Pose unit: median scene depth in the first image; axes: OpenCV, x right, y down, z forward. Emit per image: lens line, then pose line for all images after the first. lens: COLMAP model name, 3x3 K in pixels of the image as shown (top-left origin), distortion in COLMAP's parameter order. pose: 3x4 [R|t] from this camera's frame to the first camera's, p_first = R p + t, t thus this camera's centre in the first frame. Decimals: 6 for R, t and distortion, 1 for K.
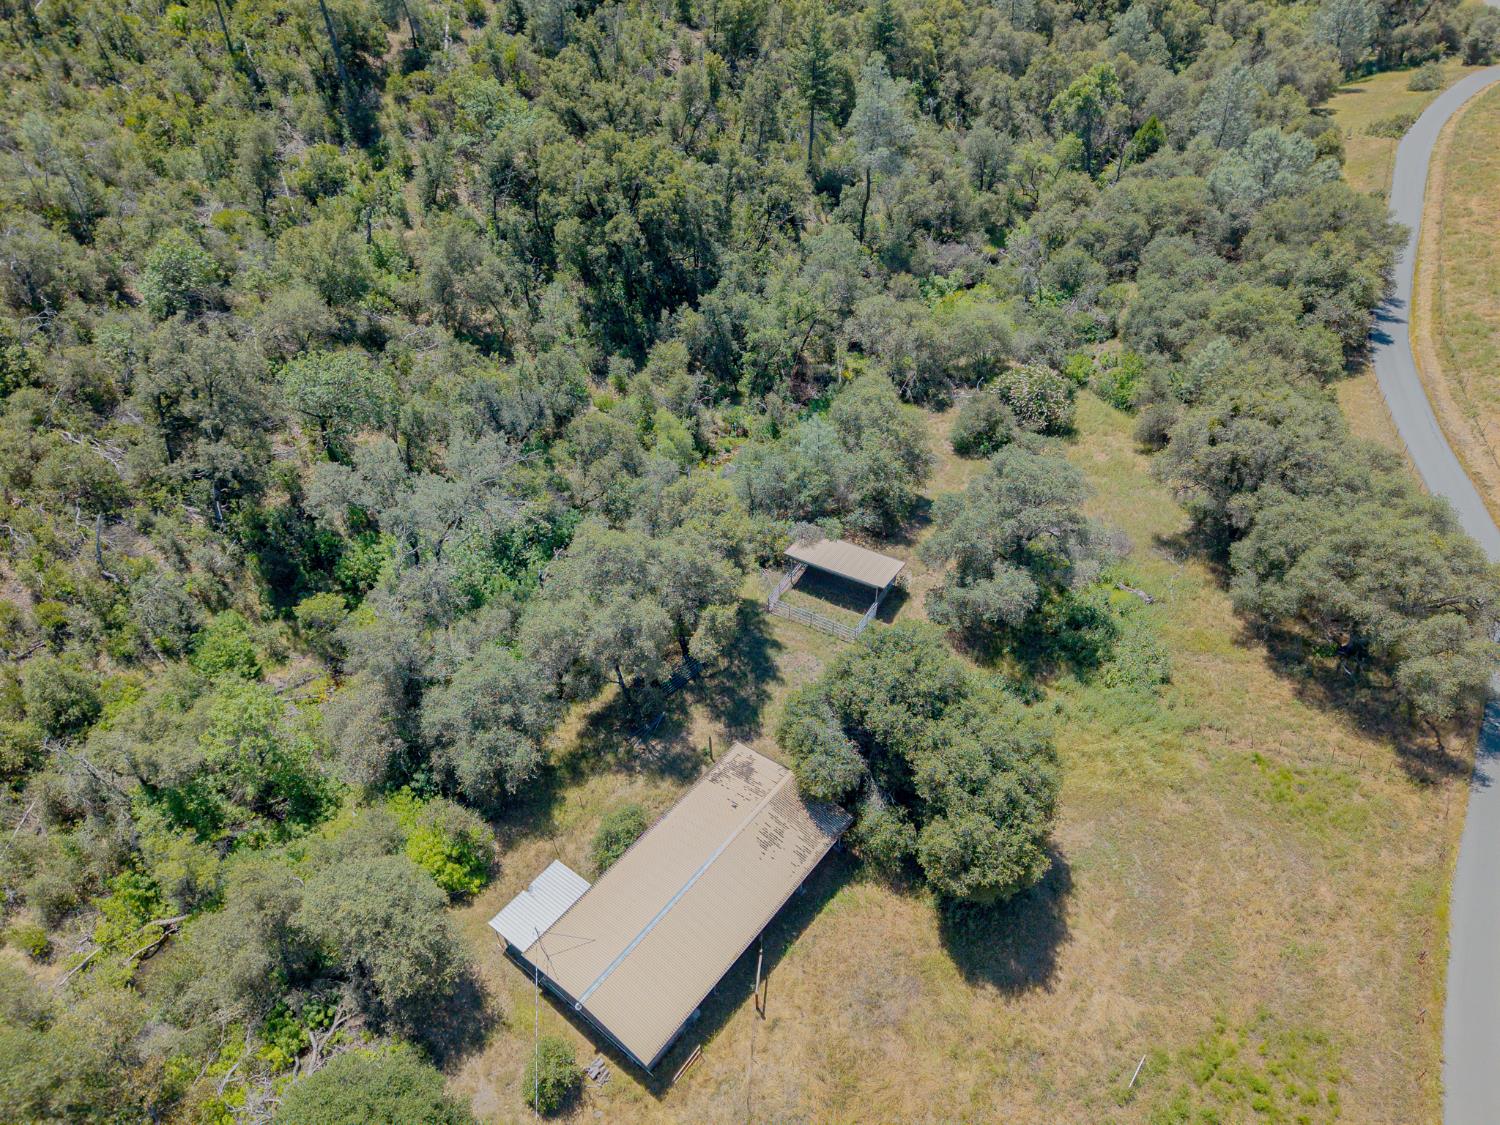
lens RADIAL K [[997.0, 0, 757.6], [0, 997.0, 559.0], [0, 0, 1]] dist [0.028866, -0.024580]
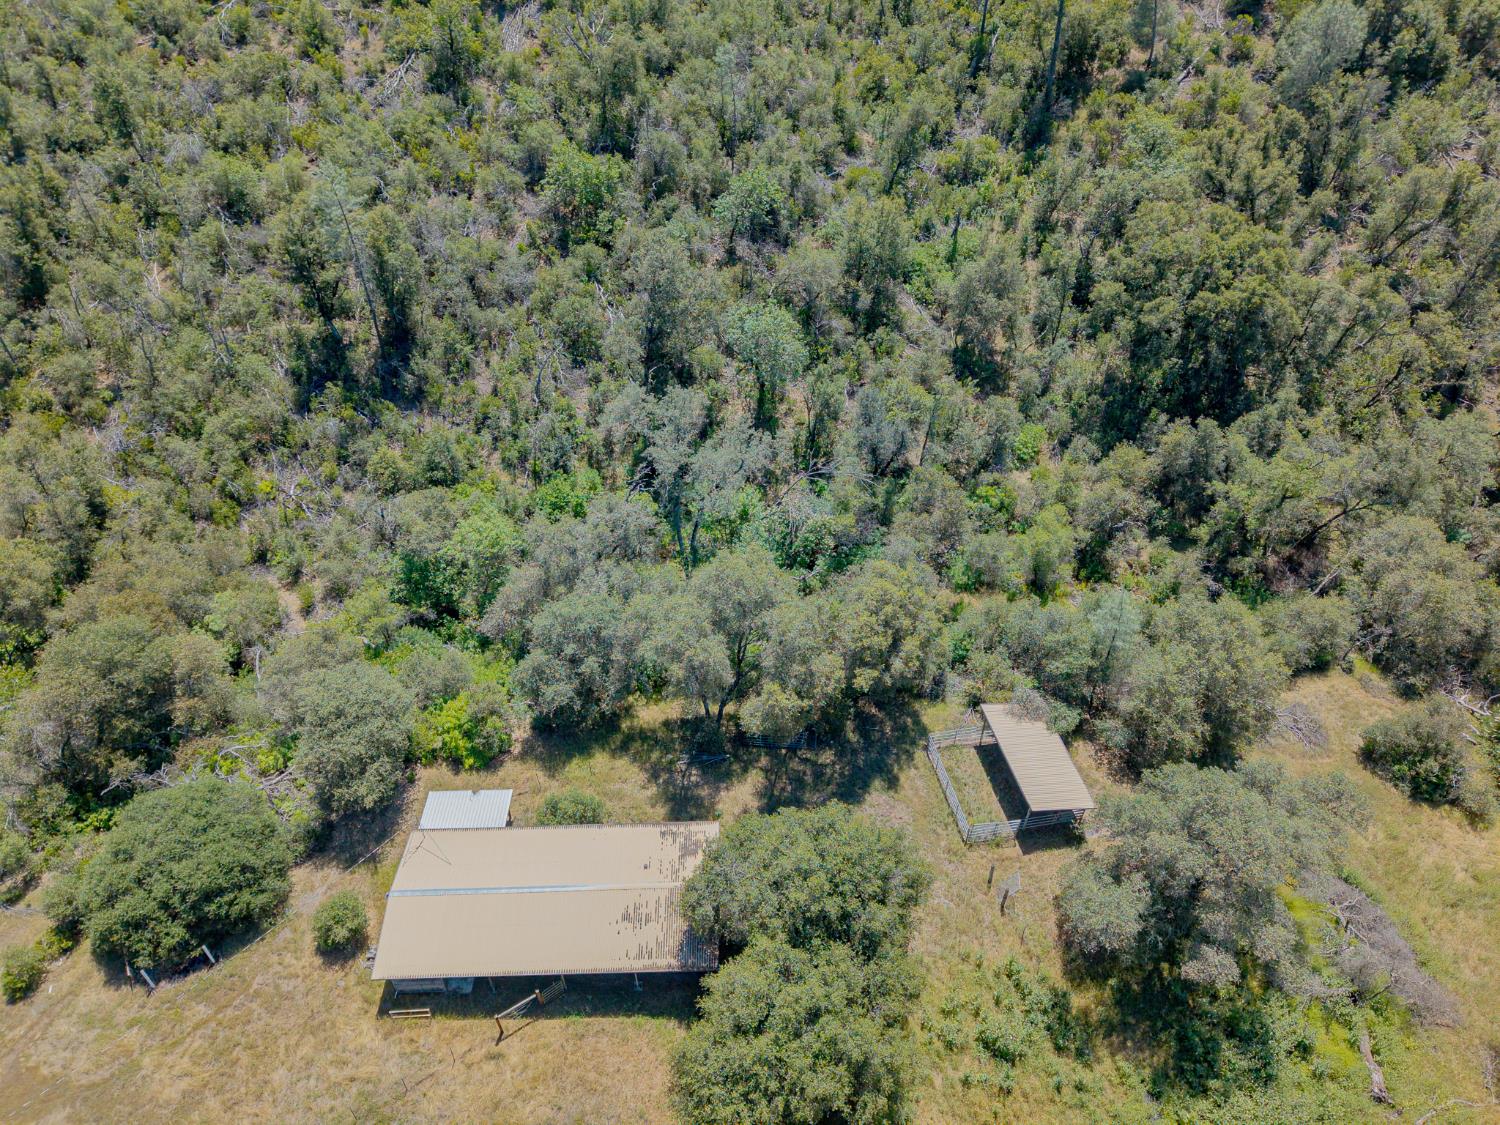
lens RADIAL K [[997.0, 0, 750.8], [0, 997.0, 567.0], [0, 0, 1]] dist [0.028866, -0.024580]
pose [[0.646797, 0.509724, -0.567305, 0.346188], [-0.507894, 0.842789, 0.178186, -0.168532], [0.568945, 0.172881, 0.803999, 0.192940]]
